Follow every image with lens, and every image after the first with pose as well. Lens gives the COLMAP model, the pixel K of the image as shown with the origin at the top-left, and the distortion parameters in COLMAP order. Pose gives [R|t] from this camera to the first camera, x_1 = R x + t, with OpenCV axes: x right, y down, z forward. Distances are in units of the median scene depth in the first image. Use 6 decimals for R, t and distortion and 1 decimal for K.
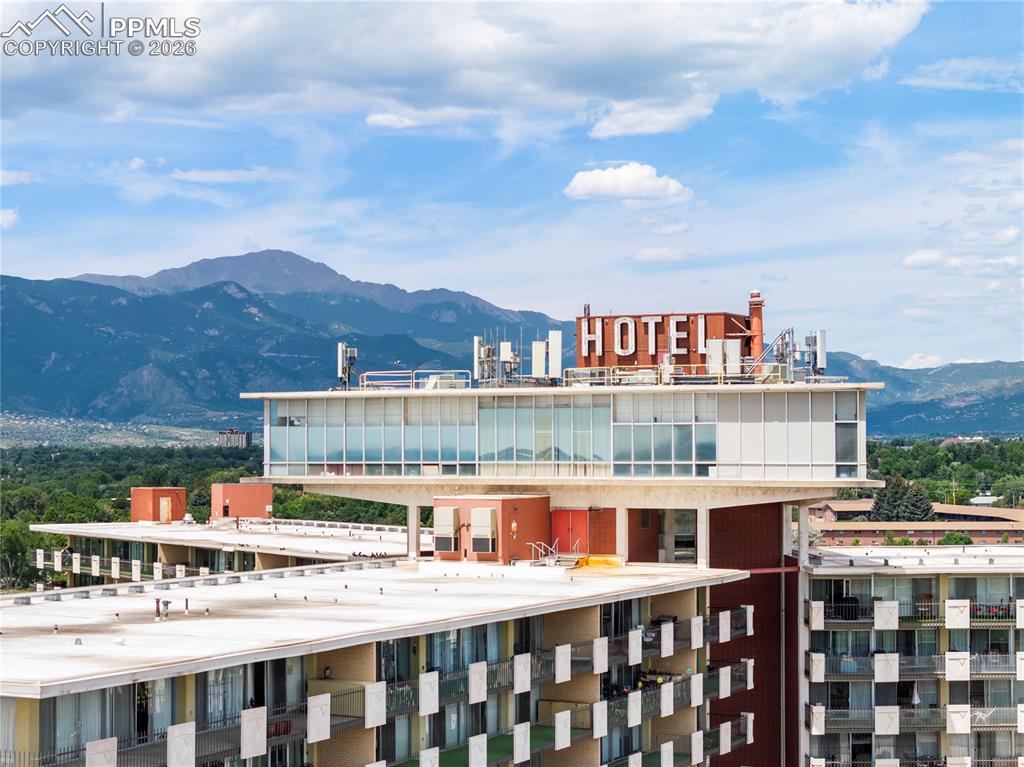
lens RADIAL K [[2059.2, 0, 539.3], [0, 2059.2, 385.3], [0, 0, 1]] dist [-0.419070, 3.673950]
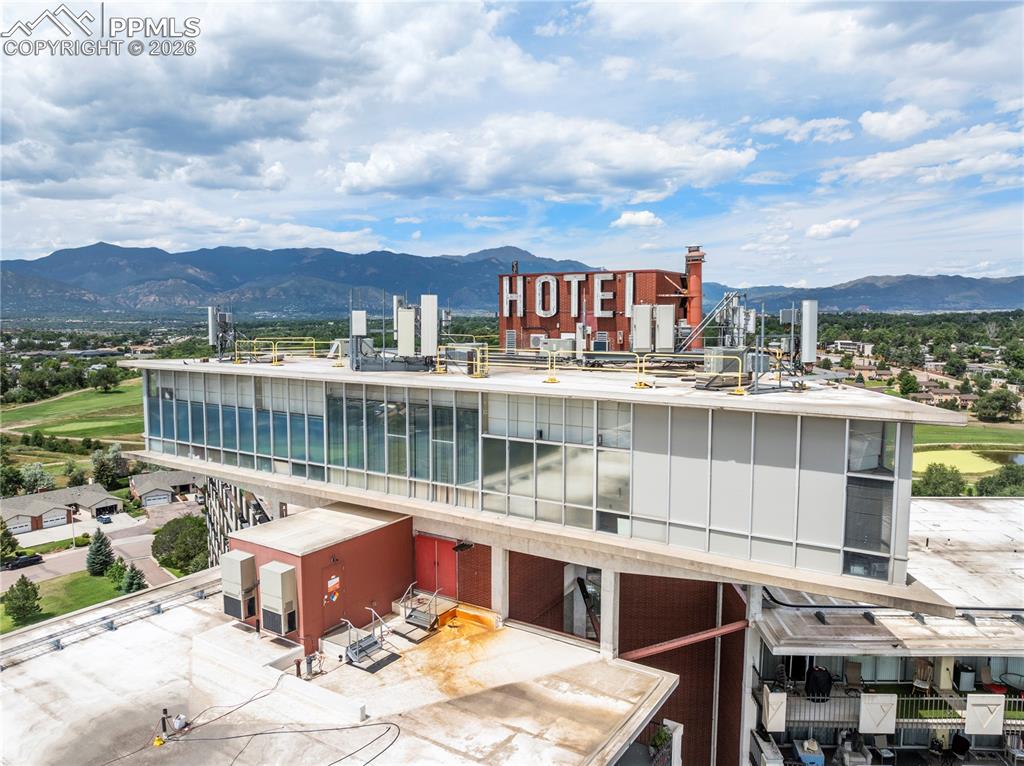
lens RADIAL K [[713.0, 0, 529.3], [0, 713.0, 382.6], [0, 0, 1]] dist [0.000871, -0.058787]
pose [[0.994334, 0.014944, -0.105247, 0.068538], [-0.001850, 0.992352, 0.123429, -0.025051], [0.106287, -0.122535, 0.986756, 0.687712]]
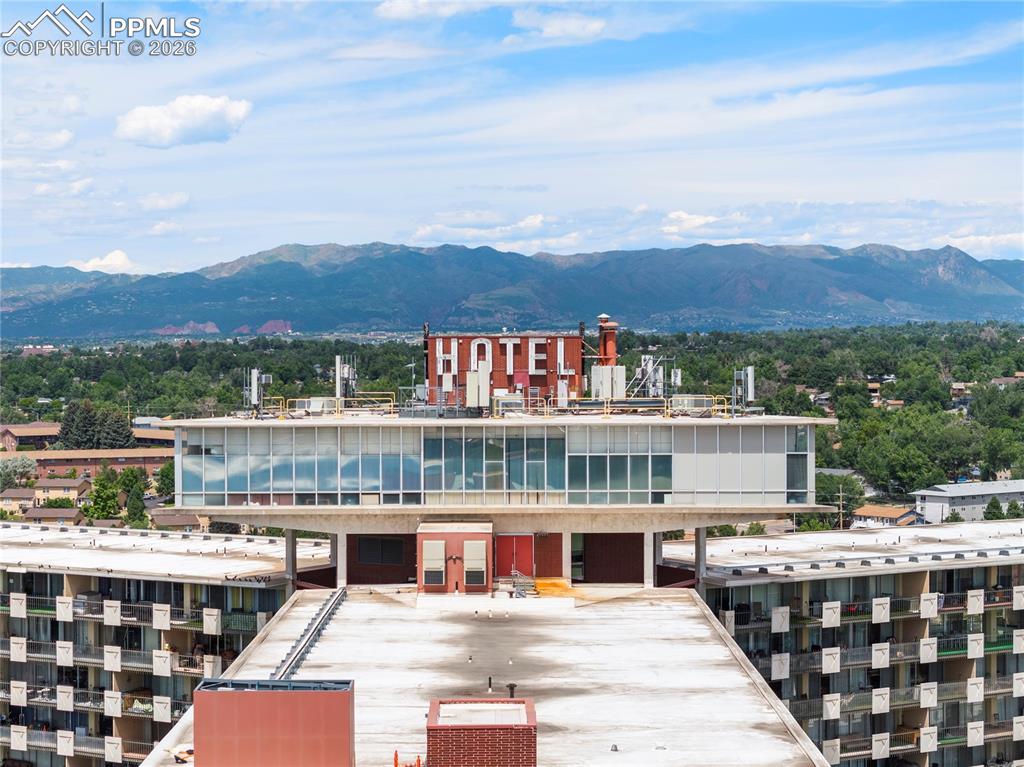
lens RADIAL K [[2059.2, 0, 539.3], [0, 2059.2, 385.3], [0, 0, 1]] dist [-0.419070, 3.673950]
pose [[0.892492, -0.007958, 0.450993, -0.403095], [-0.013597, 0.998915, 0.044535, -0.056440], [-0.450859, -0.045879, 0.891416, 0.063901]]
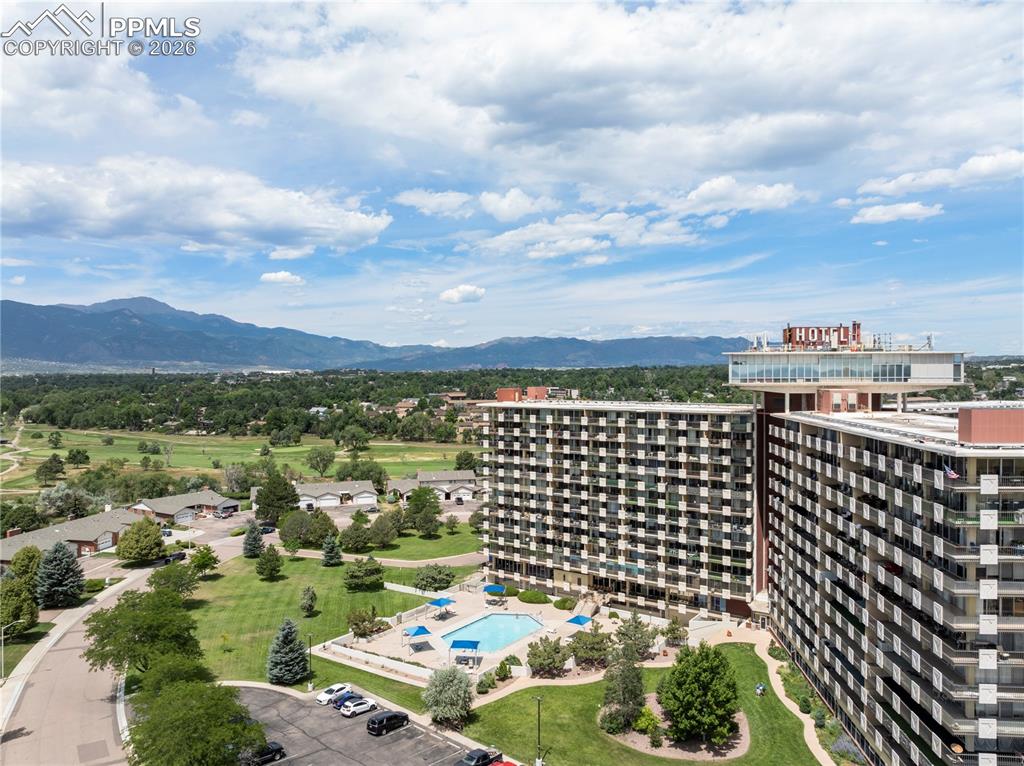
lens RADIAL K [[715.4, 0, 512.0], [0, 715.4, 383.0], [0, 0, 1]] dist [-0.043799, -0.000537]
pose [[0.931982, -0.001935, 0.362499, -0.721146], [-0.013351, 0.999124, 0.039658, 0.010958], [-0.362258, -0.041800, 0.931140, 0.223138]]
